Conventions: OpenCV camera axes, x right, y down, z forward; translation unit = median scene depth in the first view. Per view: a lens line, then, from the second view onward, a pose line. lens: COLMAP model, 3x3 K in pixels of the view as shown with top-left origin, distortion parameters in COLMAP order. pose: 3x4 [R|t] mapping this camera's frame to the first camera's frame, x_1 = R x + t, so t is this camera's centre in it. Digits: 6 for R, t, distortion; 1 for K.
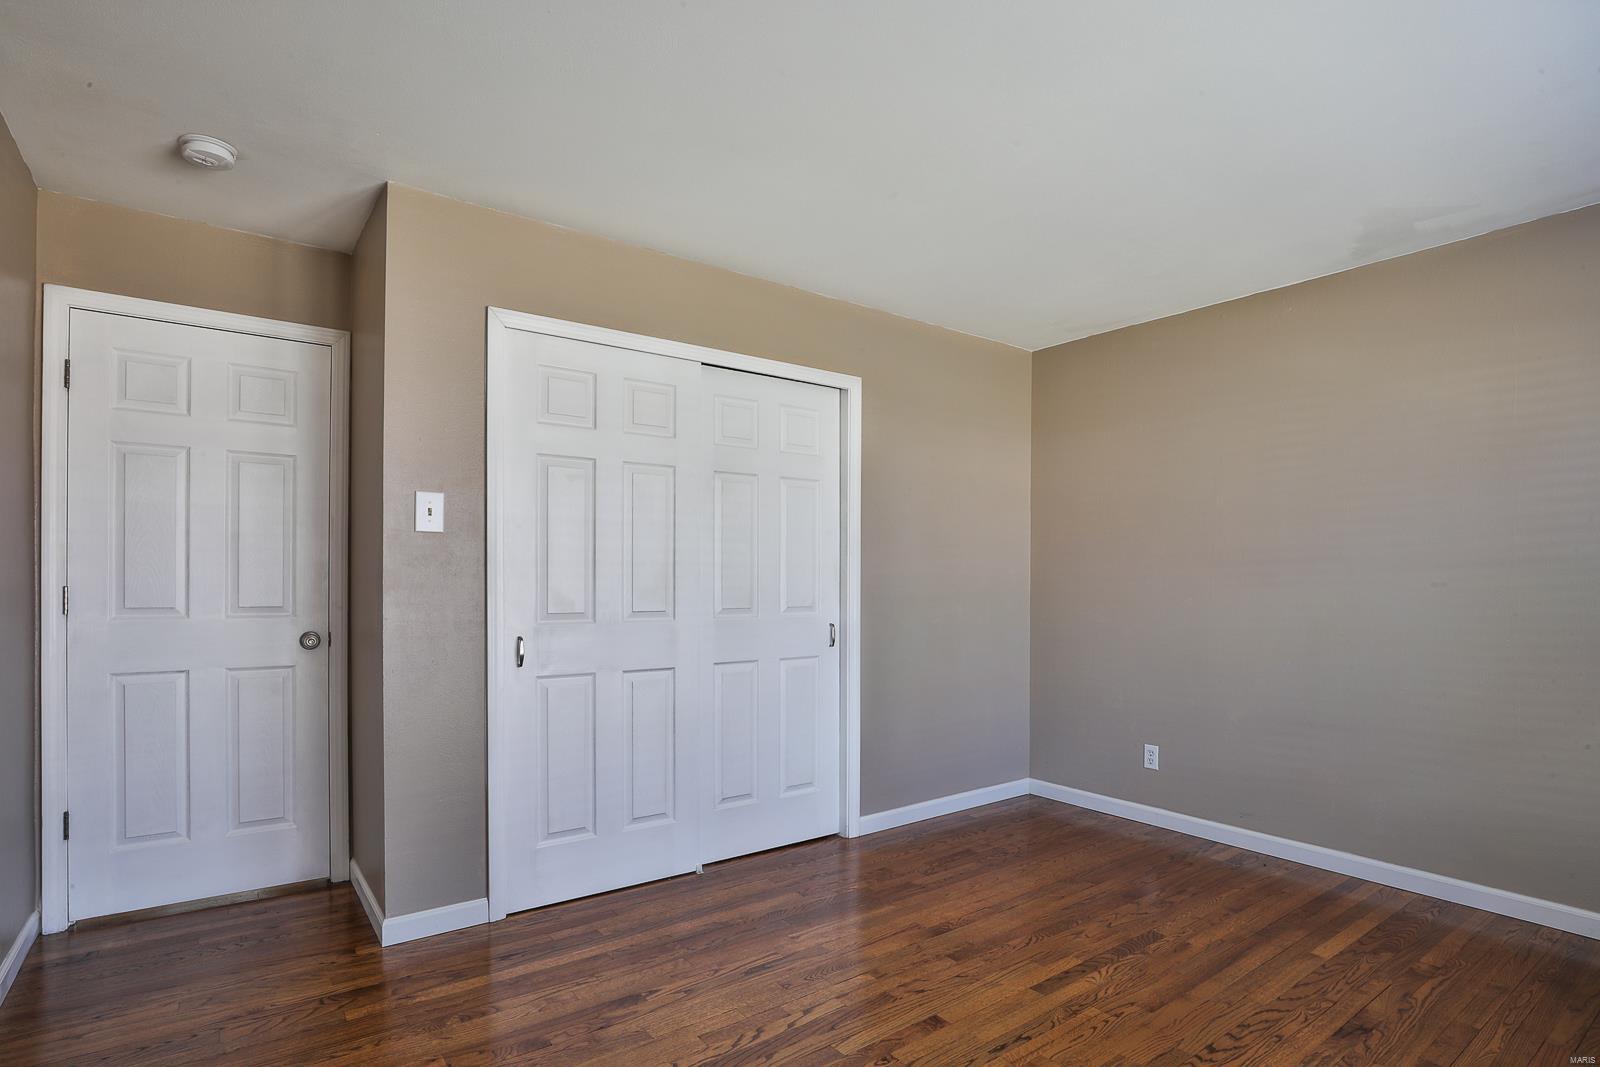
lens RADIAL K [[804.2, 0, 800.0], [0, 804.2, 533.5], [0, 0, 1]] dist [-0.026565, 0.001706]
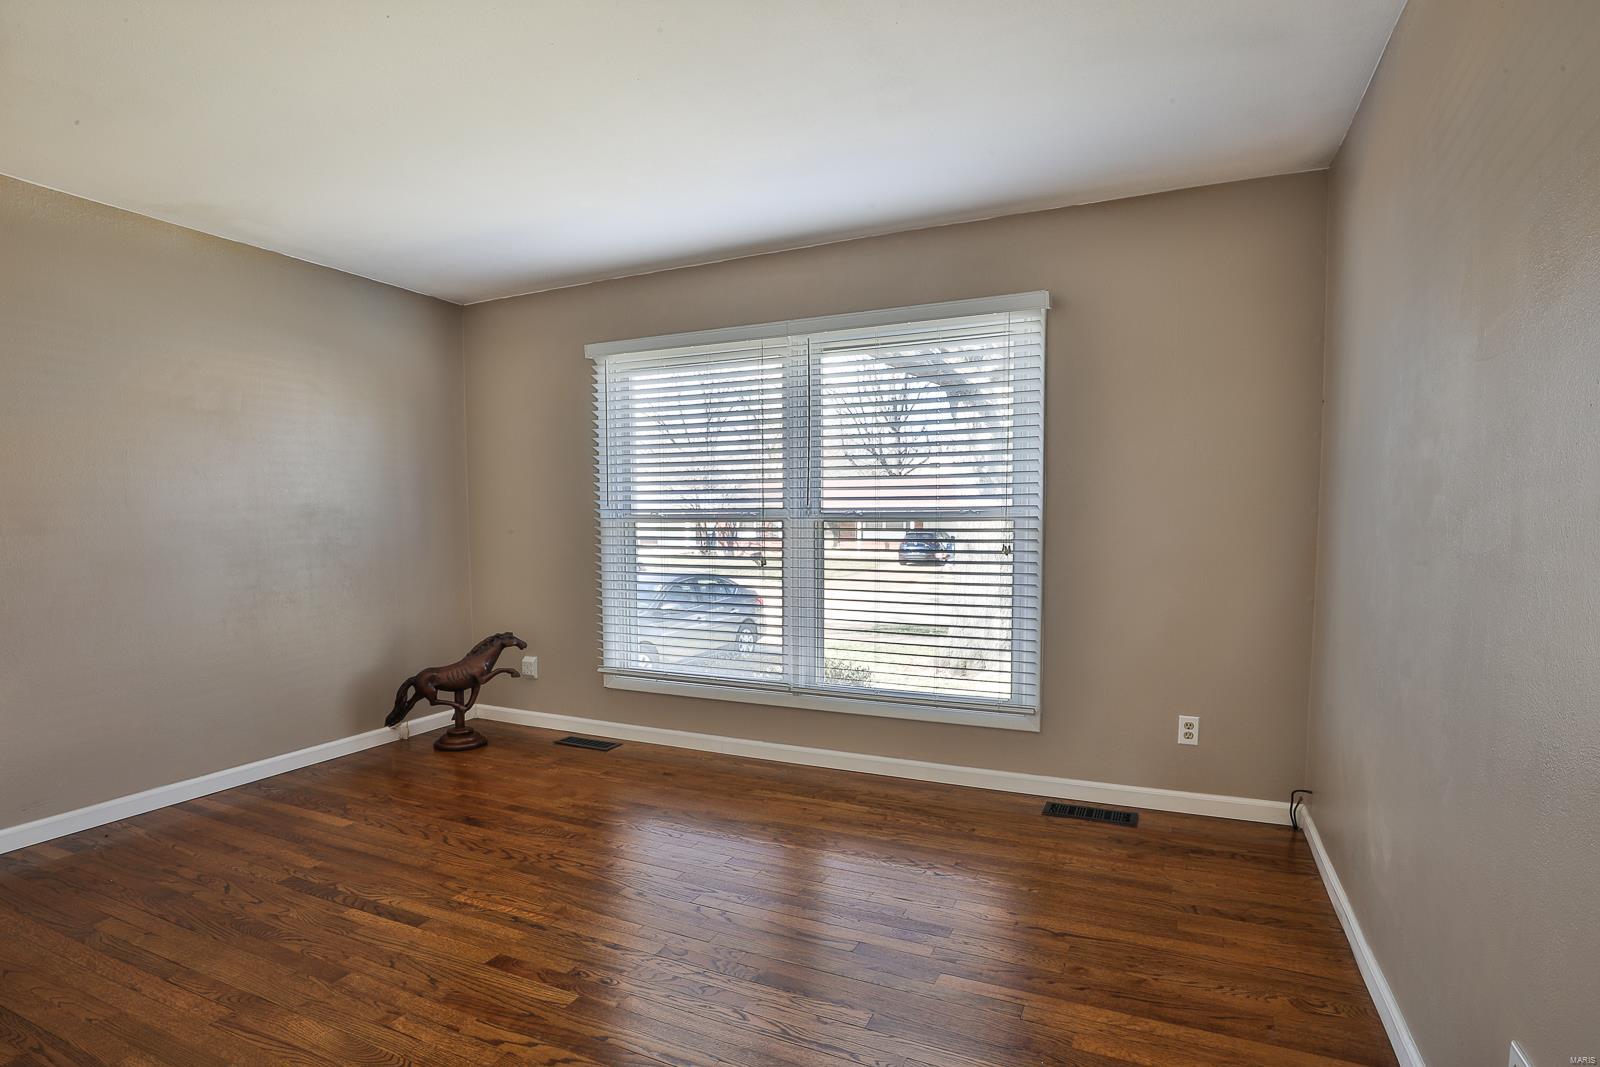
lens RADIAL K [[804.2, 0, 800.0], [0, 804.2, 533.5], [0, 0, 1]] dist [-0.026565, 0.001706]
pose [[-0.489701, -0.019124, 0.871681, -0.699042], [-0.050649, 0.998695, -0.006543, 0.054547], [-0.870418, -0.047354, -0.490031, 0.953274]]
